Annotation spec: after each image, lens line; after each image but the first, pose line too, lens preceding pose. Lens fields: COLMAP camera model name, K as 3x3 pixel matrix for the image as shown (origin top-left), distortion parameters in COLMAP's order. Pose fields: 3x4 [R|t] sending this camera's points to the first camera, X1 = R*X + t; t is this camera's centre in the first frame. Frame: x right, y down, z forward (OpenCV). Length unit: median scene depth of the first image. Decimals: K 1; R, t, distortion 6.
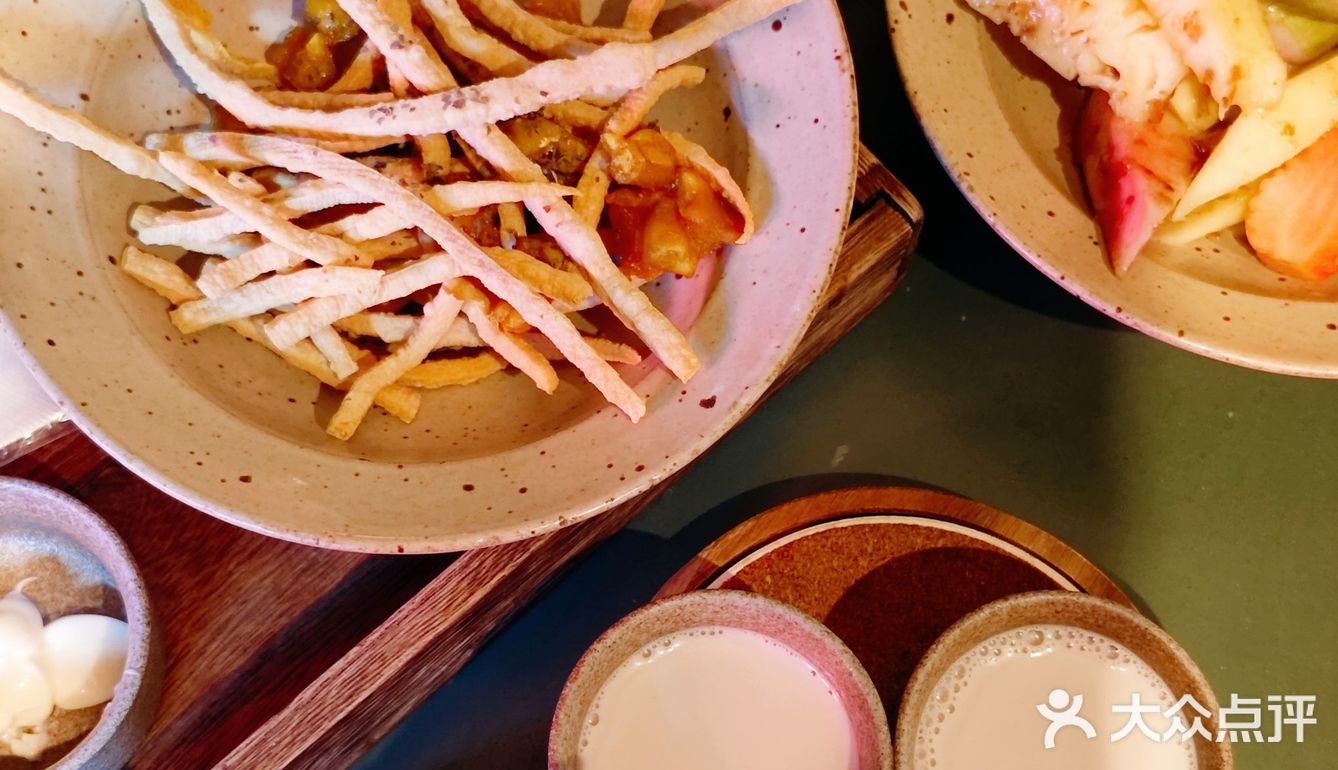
lens RADIAL K [[2480.8, 0, 715.5], [0, 2480.8, 380.1], [0, 0, 1]] dist [0.184719, -1.568622]
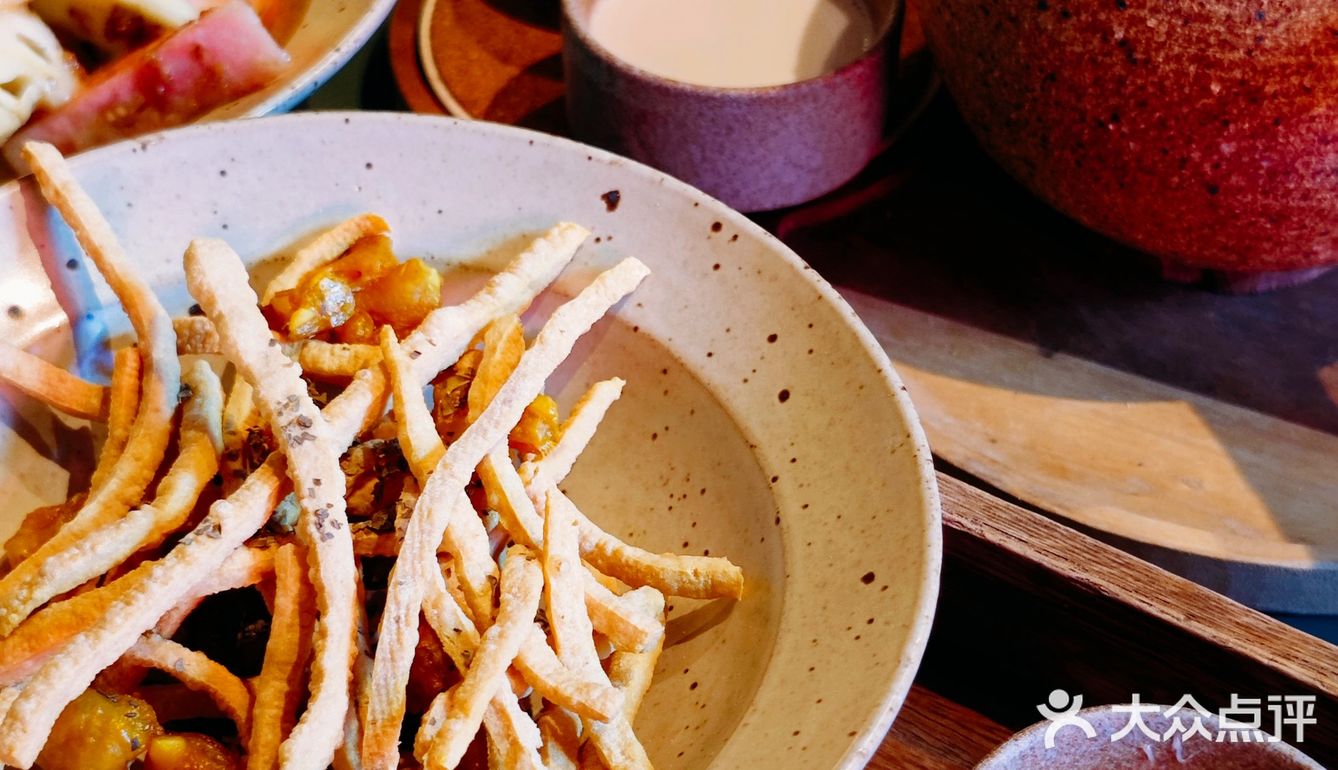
lens RADIAL K [[2549.1, 0, 669.0], [0, 2549.1, 385.0], [0, 0, 1]] dist [0.168577, -1.479532]
pose [[-0.253177, -0.716351, 0.650187, -0.612322], [0.898589, 0.074843, 0.432361, -0.341206], [-0.358384, 0.693715, 0.624757, 0.480595]]
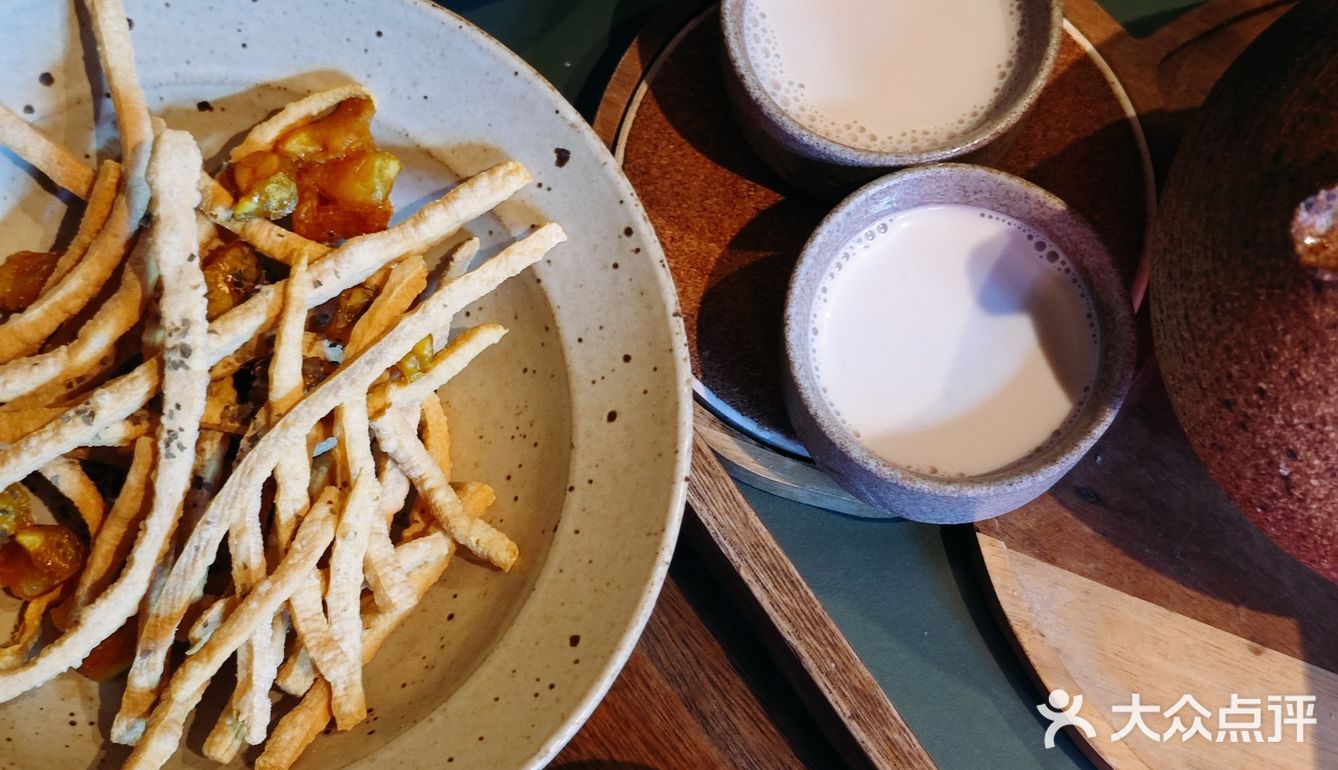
lens RADIAL K [[2480.8, 0, 715.5], [0, 2480.8, 380.1], [0, 0, 1]] dist [0.184719, -1.568622]
pose [[0.144015, -0.964784, 0.220116, -0.280185], [0.918730, 0.213004, 0.332513, -0.230023], [-0.367689, 0.154340, 0.917052, 0.119788]]
